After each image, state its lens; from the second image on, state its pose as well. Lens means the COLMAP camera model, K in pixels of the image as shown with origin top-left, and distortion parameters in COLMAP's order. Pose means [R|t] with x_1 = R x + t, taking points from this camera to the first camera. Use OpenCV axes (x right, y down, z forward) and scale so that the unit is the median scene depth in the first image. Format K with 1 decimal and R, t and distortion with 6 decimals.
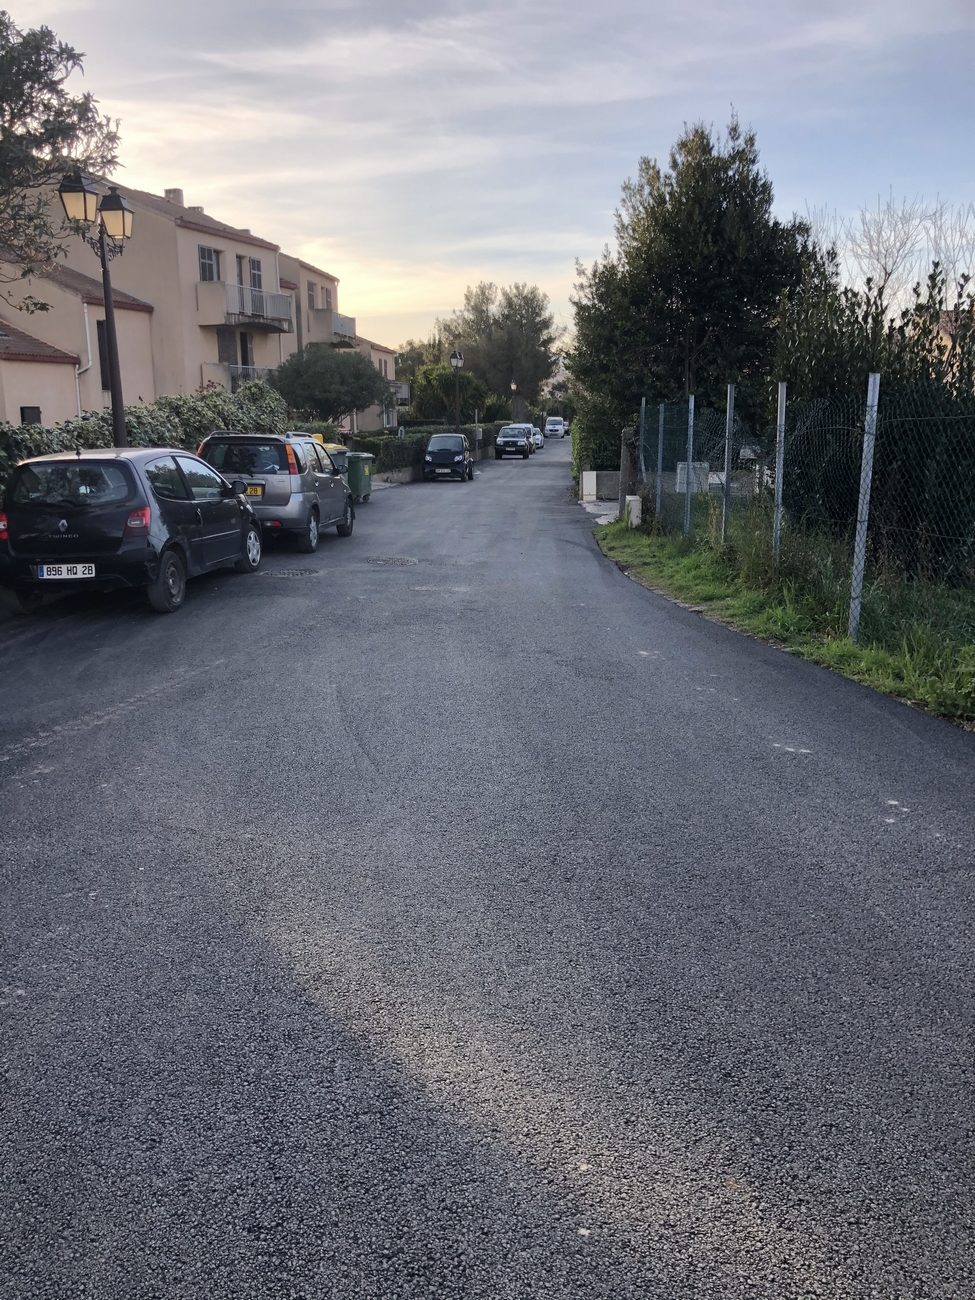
lens RADIAL K [[1049.1, 0, 491.6], [0, 1049.1, 678.3], [0, 0, 1]] dist [0.028154, 0.000239]
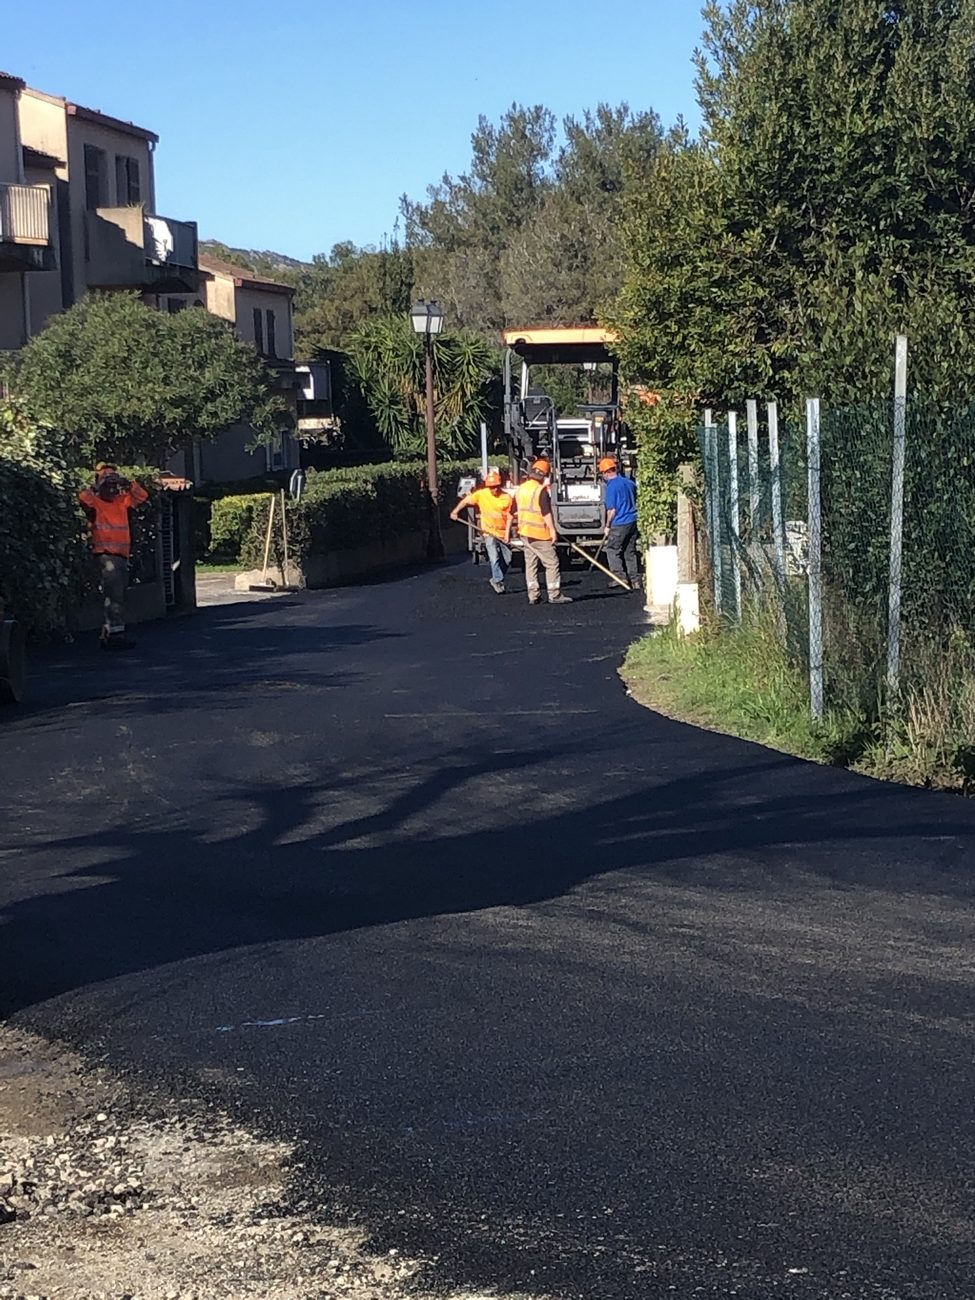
lens RADIAL K [[3079.0, 0, 487.5], [0, 3079.0, 650.0], [0, 0, 1]] dist [0.123058, 0.098047]
pose [[0.999007, -0.028932, -0.033890, 0.027391], [0.022640, 0.984629, -0.173183, 0.048795], [0.038379, 0.172243, 0.984306, -0.206865]]
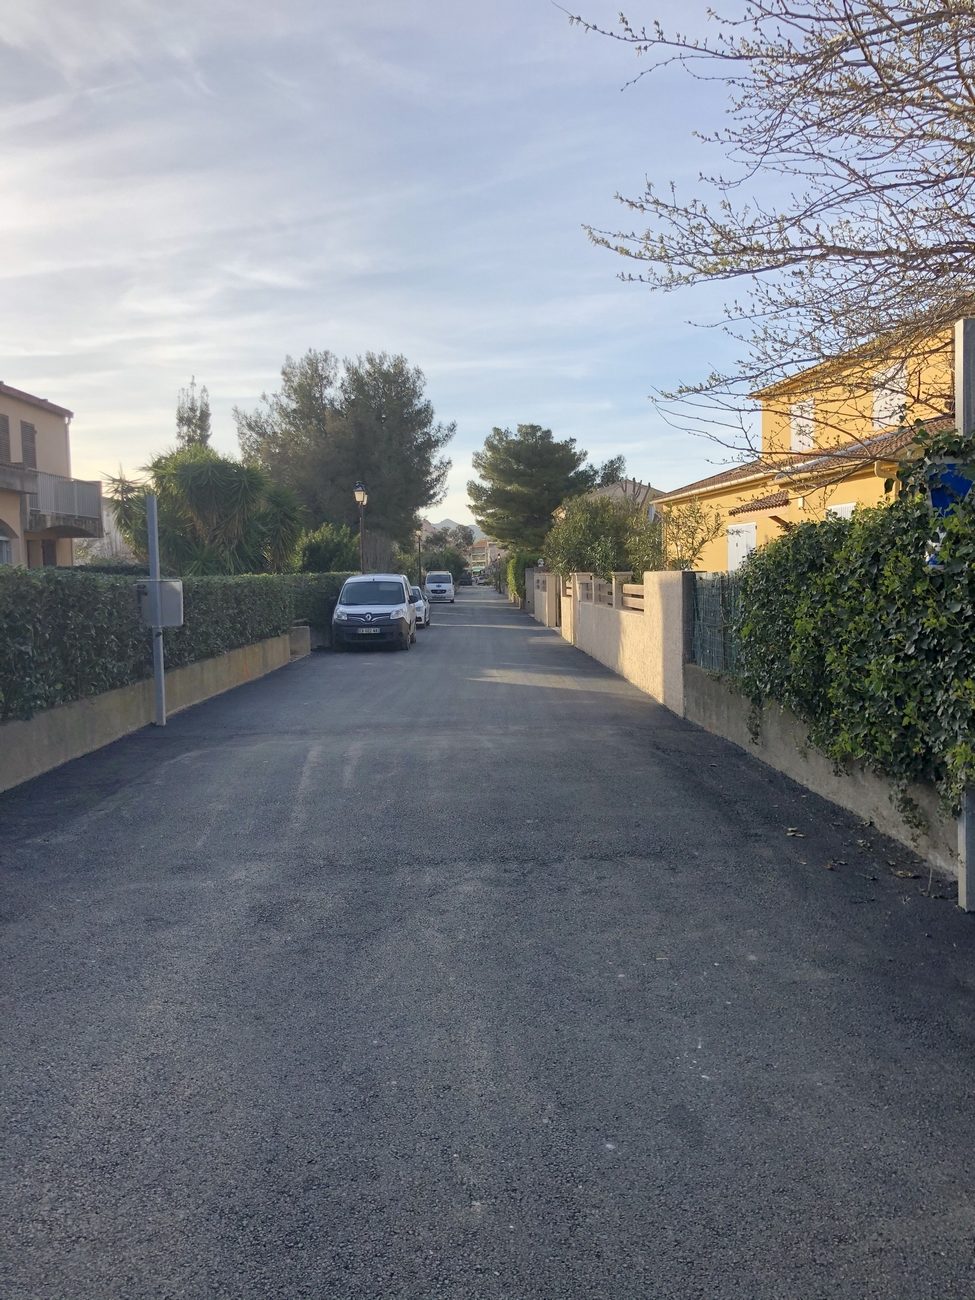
lens RADIAL K [[1049.1, 0, 491.6], [0, 1049.1, 678.3], [0, 0, 1]] dist [0.028154, 0.000239]
pose [[0.992468, -0.025218, 0.119878, 0.031789], [0.042951, 0.988095, -0.147728, -0.200923], [-0.114726, 0.151765, 0.981736, 0.860595]]
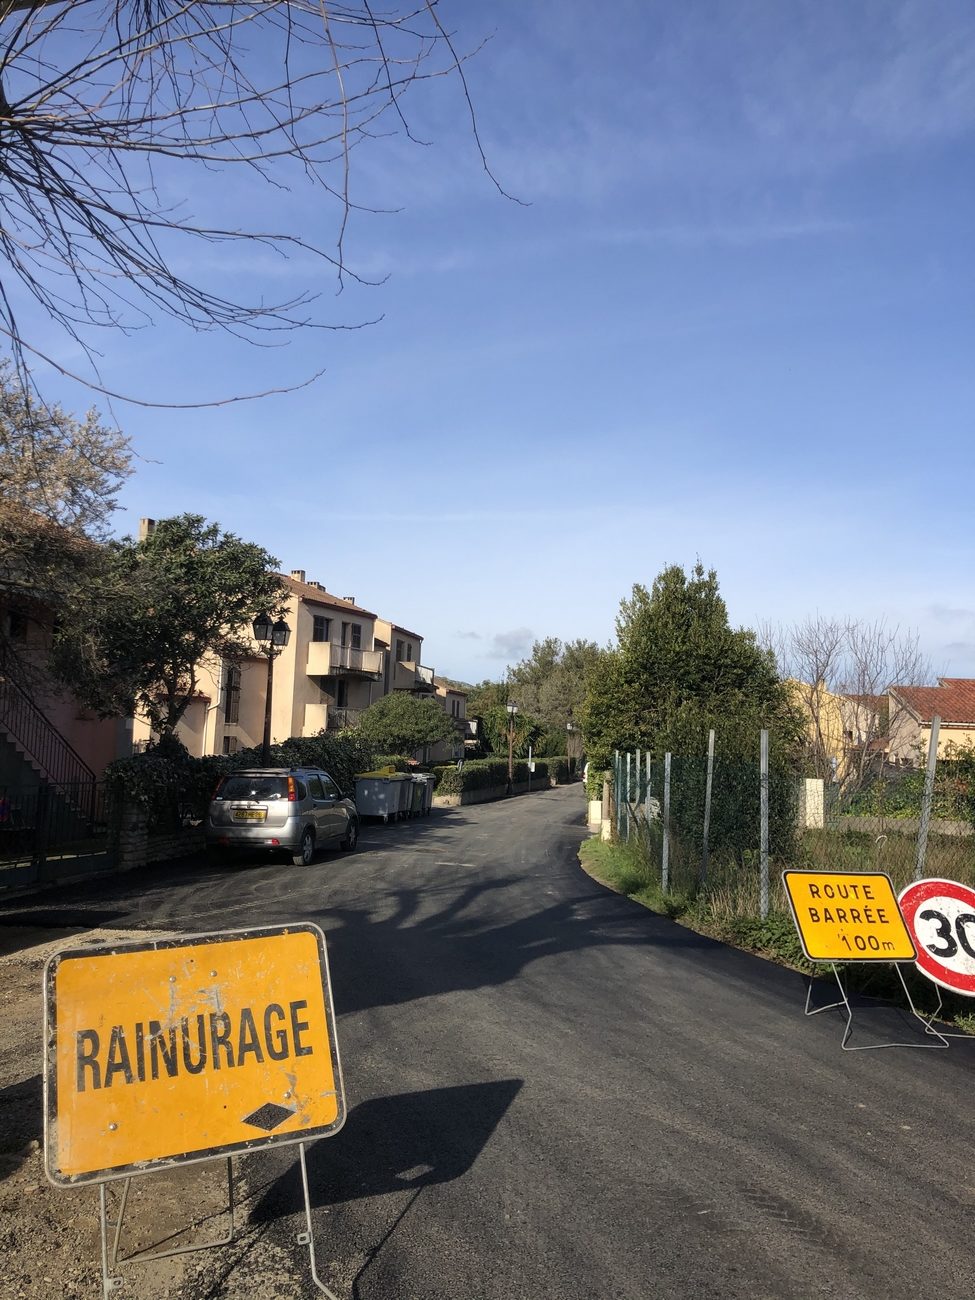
lens RADIAL K [[1046.2, 0, 491.0], [0, 1046.2, 629.9], [0, 0, 1]] dist [0.109626, -0.000368]
pose [[0.996769, 0.030940, -0.074118, 0.025620], [-0.054879, 0.936173, -0.347231, 0.030120], [0.058644, 0.350177, 0.934846, -0.141844]]
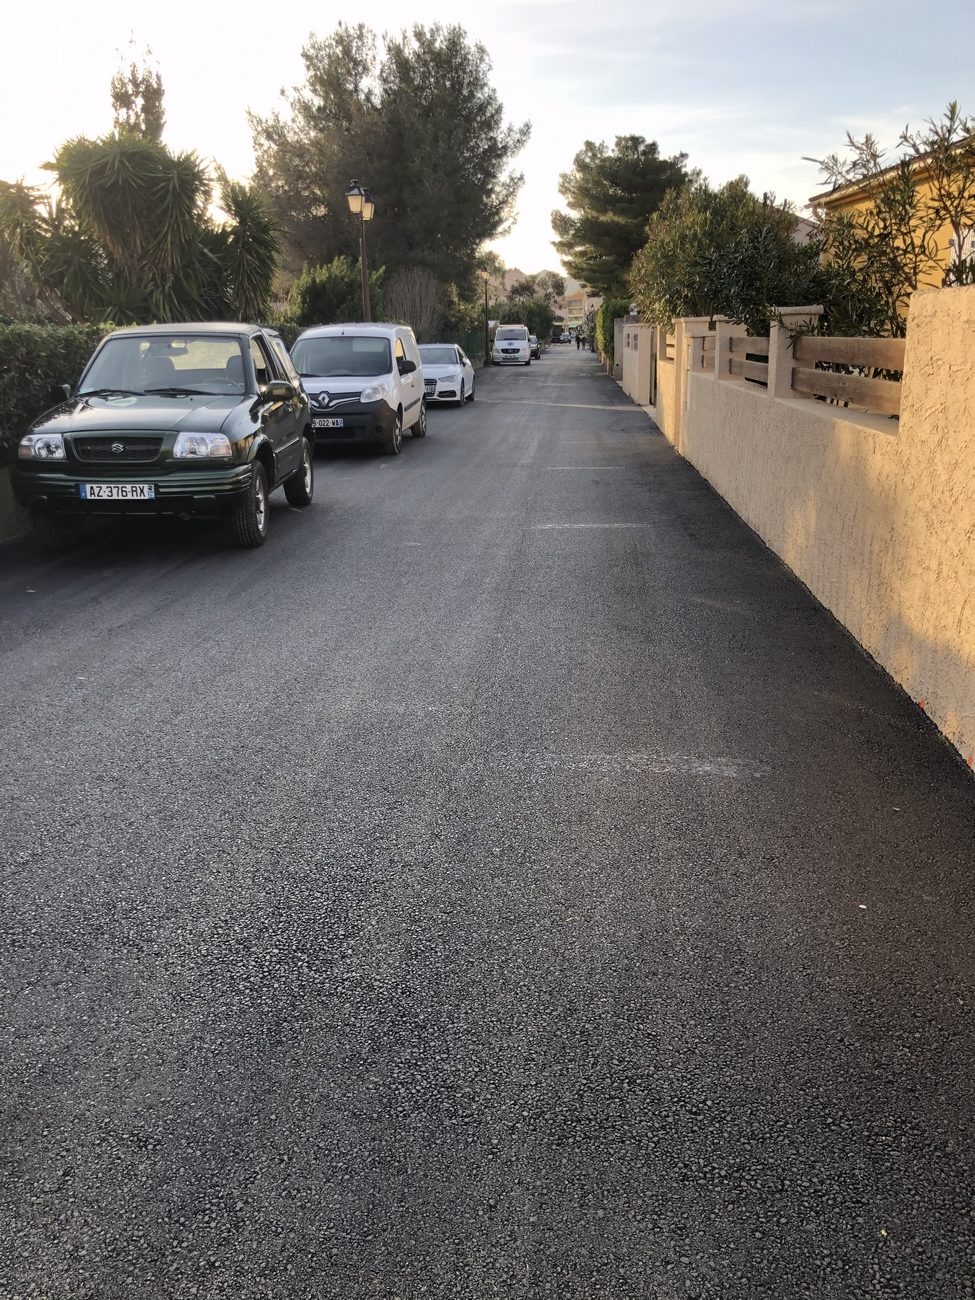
lens RADIAL K [[1070.2, 0, 487.5], [0, 1070.2, 650.0], [0, 0, 1]] dist [0.003925, 0.016858]
pose [[0.999334, -0.027885, 0.023524, 0.070127], [0.026946, 0.998862, 0.039351, -0.245504], [-0.024594, -0.038691, 0.998949, 1.046092]]
